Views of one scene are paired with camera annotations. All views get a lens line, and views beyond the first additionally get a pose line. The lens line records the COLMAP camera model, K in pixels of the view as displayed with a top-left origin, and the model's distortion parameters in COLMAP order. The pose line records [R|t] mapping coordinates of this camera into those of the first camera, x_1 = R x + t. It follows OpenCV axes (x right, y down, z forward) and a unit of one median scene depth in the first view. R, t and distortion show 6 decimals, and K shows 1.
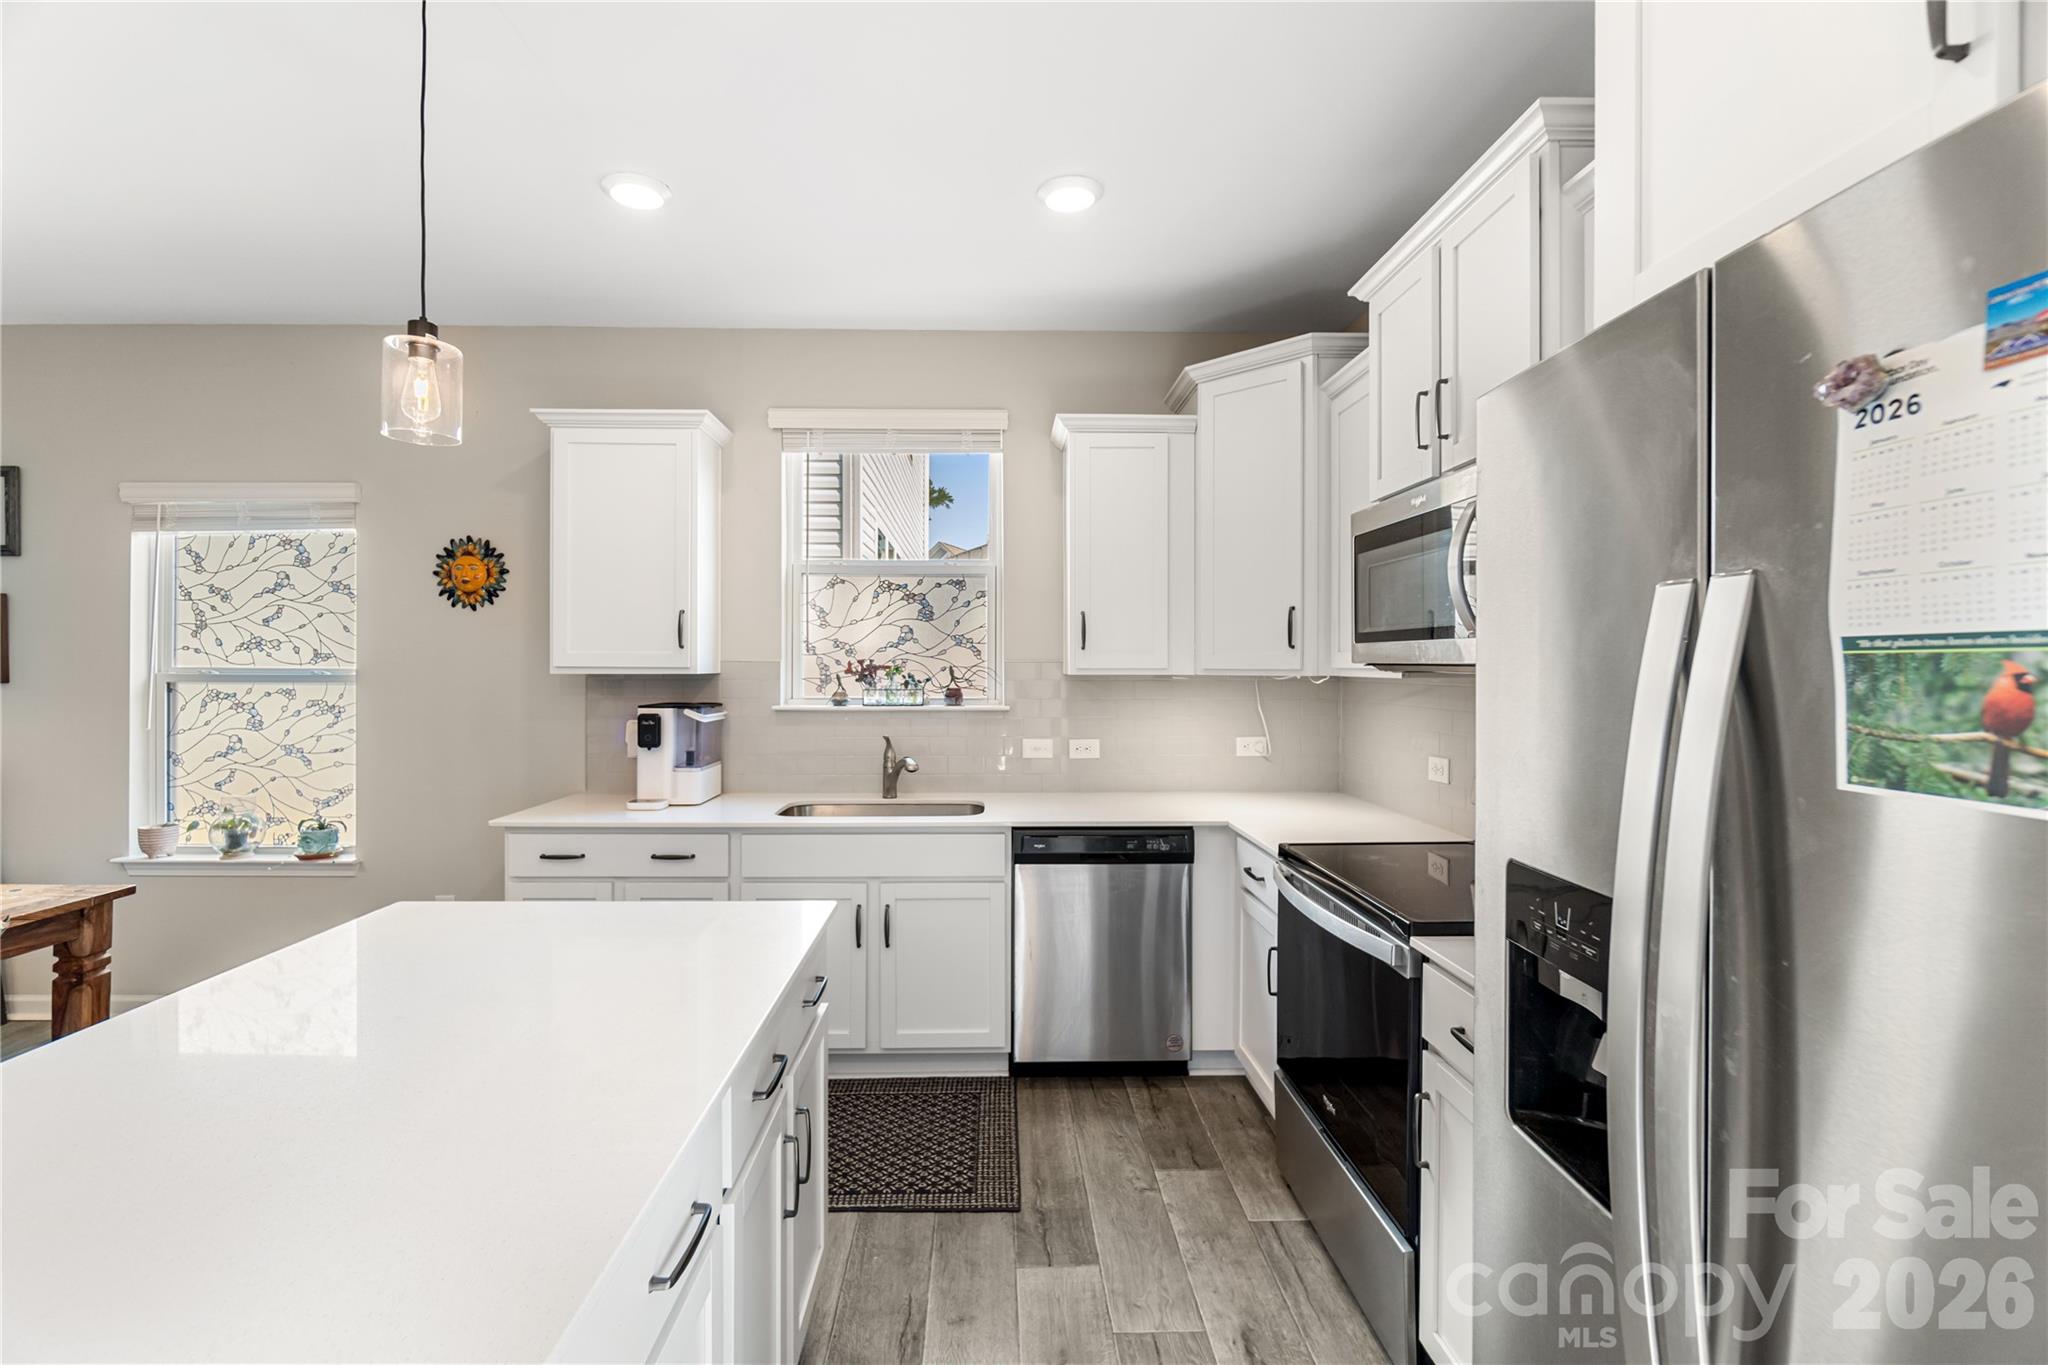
lens RADIAL K [[887.3, 0, 1006.2], [0, 887.3, 667.4], [0, 0, 1]] dist [-0.007705, -0.000083]
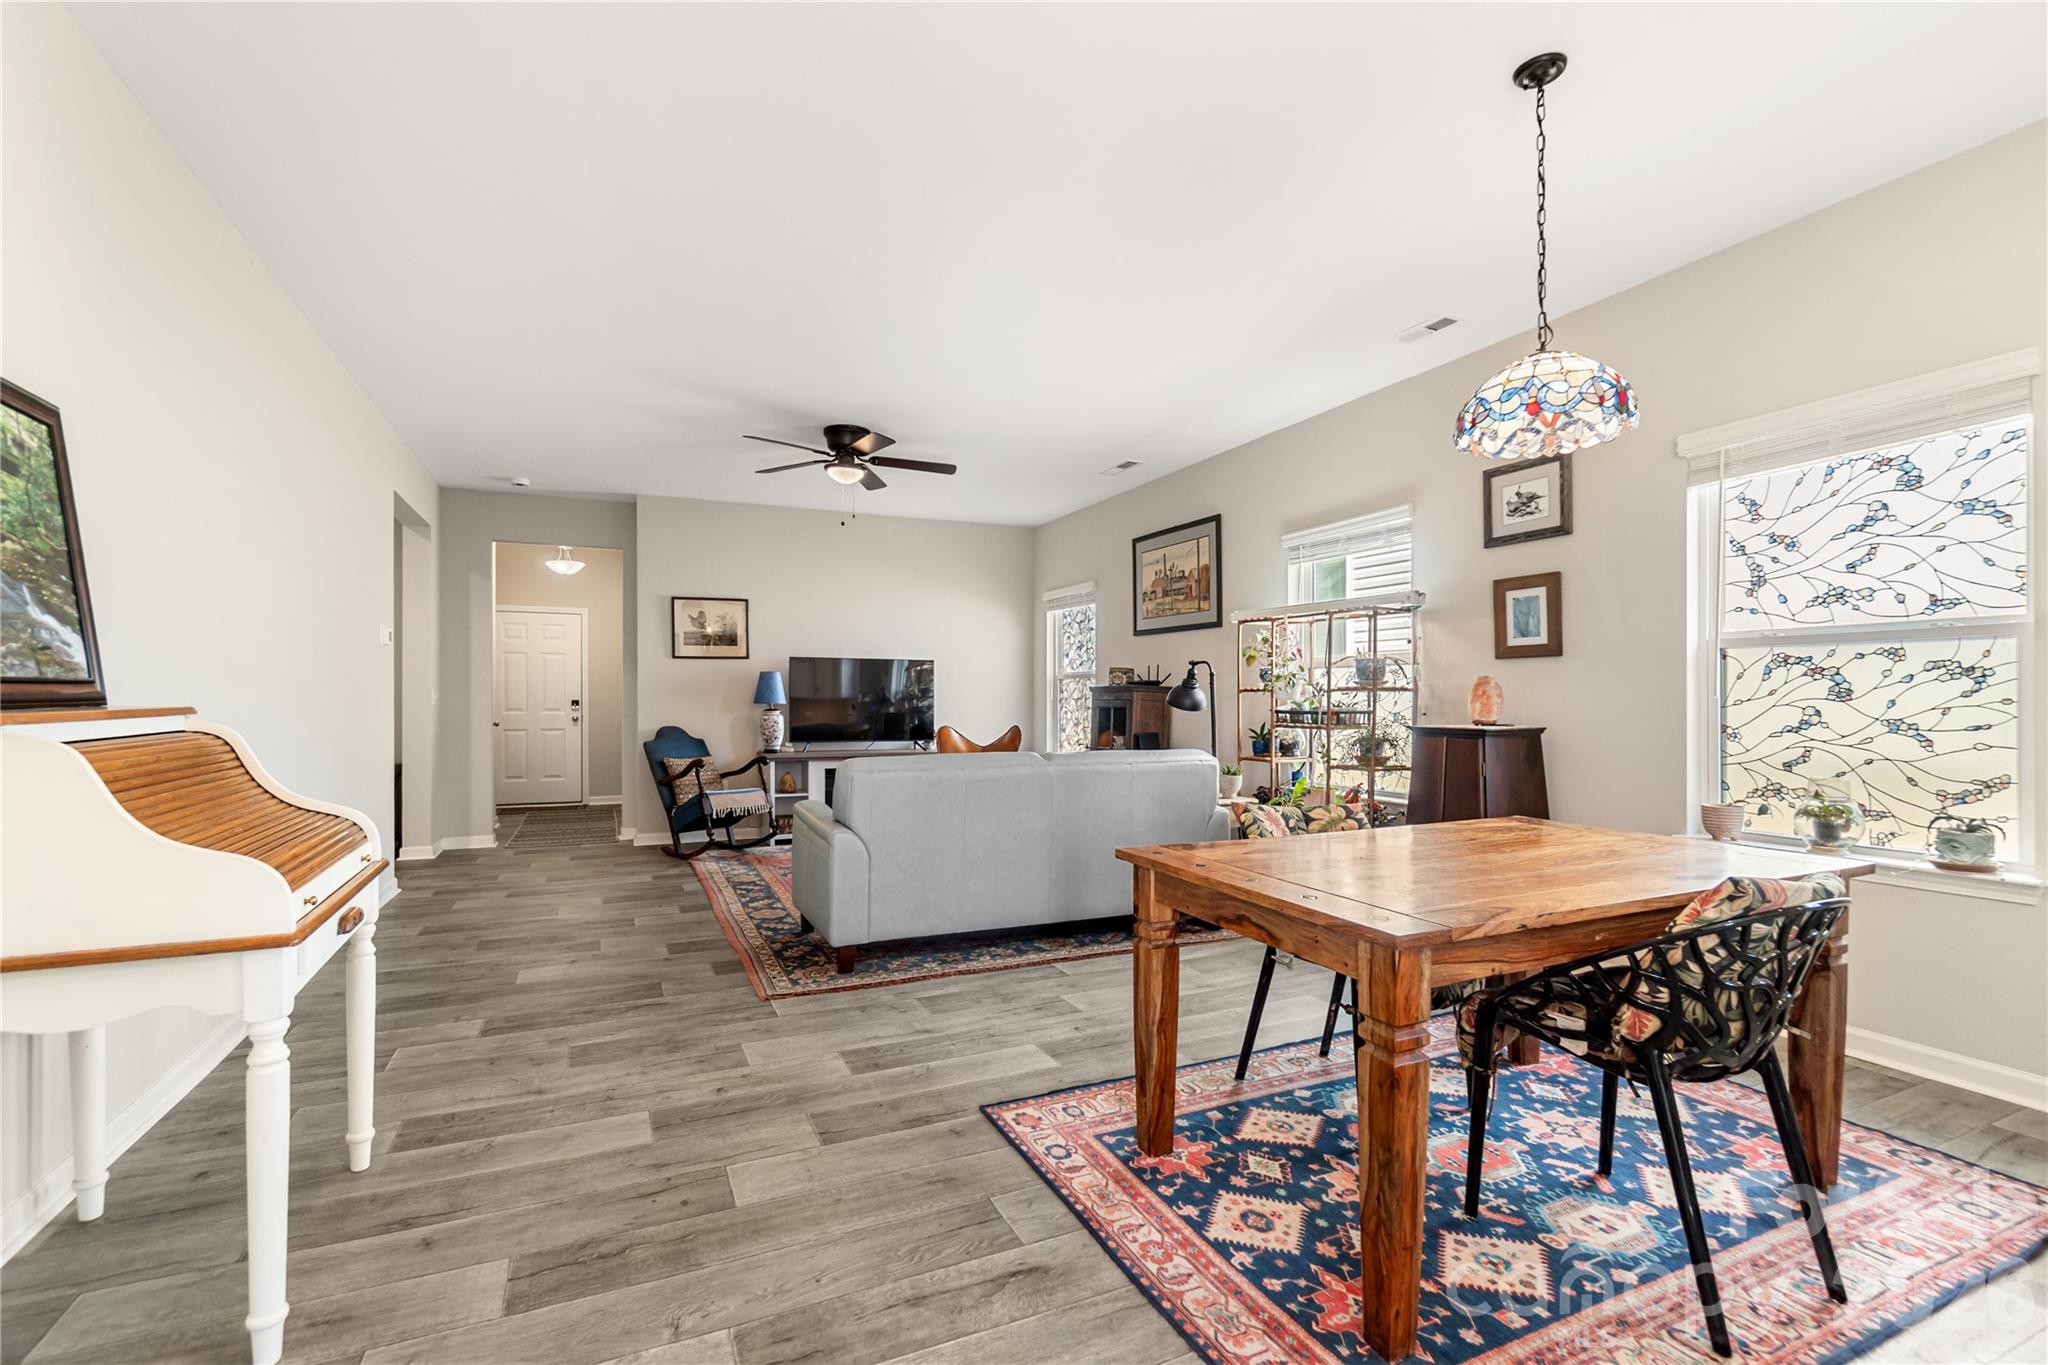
lens RADIAL K [[903.2, 0, 1003.2], [0, 903.2, 700.9], [0, 0, 1]] dist [-0.000467, 0.000369]
pose [[0.382697, -0.006317, -0.923852, -0.381700], [0.001438, 0.999979, -0.006242, 0.076563], [0.923873, 0.001061, 0.382698, -0.035757]]
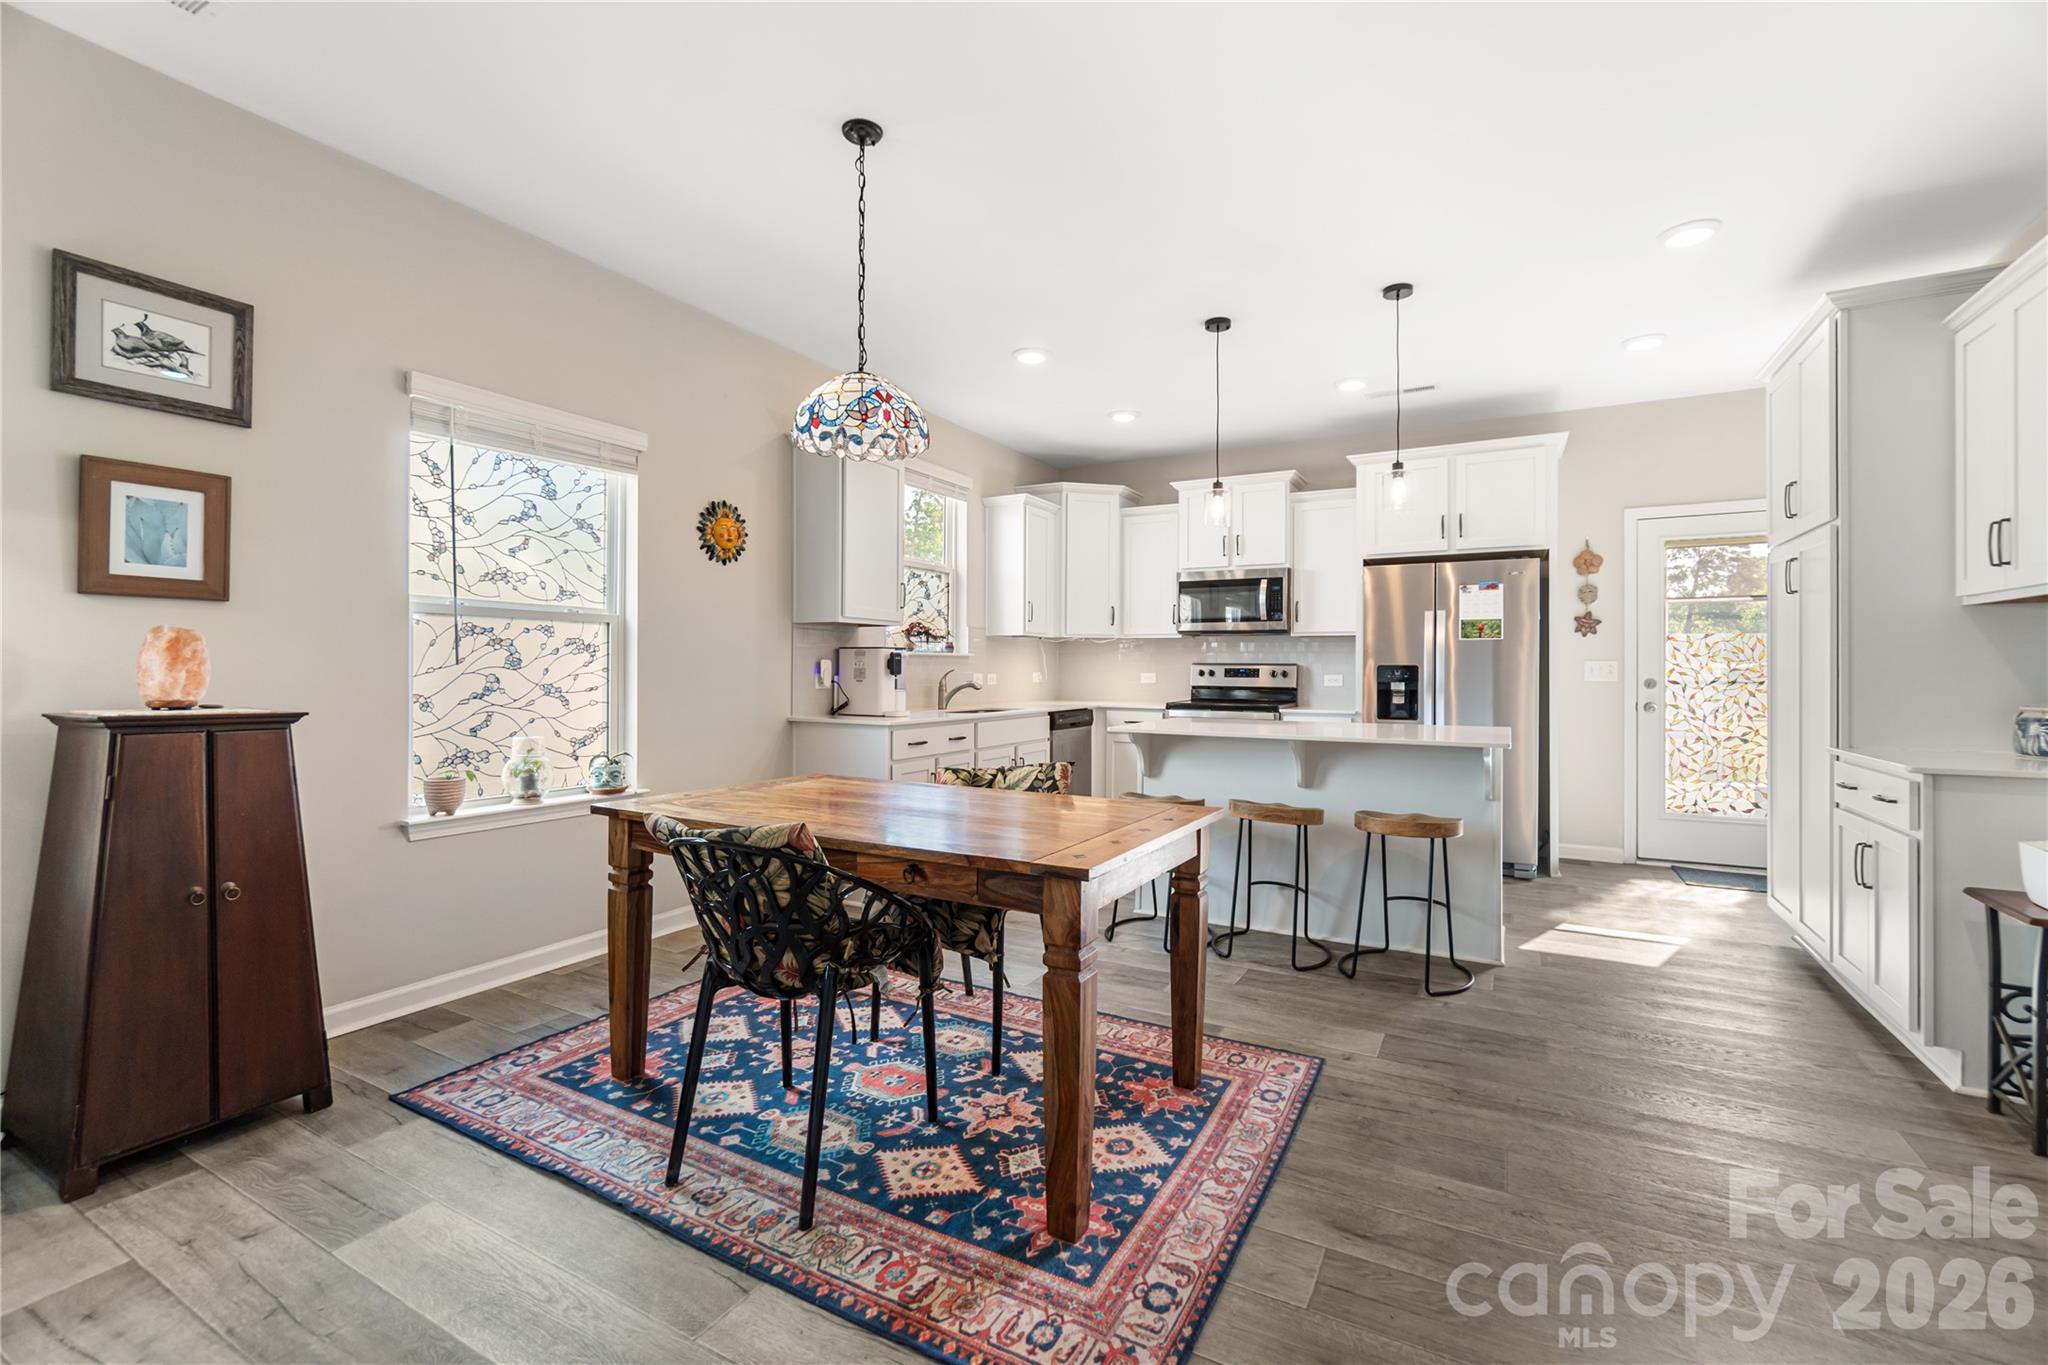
lens RADIAL K [[877.2, 0, 1014.8], [0, 877.2, 668.3], [0, 0, 1]] dist [-0.010985, -0.000338]
pose [[0.507566, -0.000732, 0.861613, -1.393856], [-0.001233, 0.999998, 0.001575, 0.069298], [-0.861612, -0.001862, 0.507564, 0.084852]]
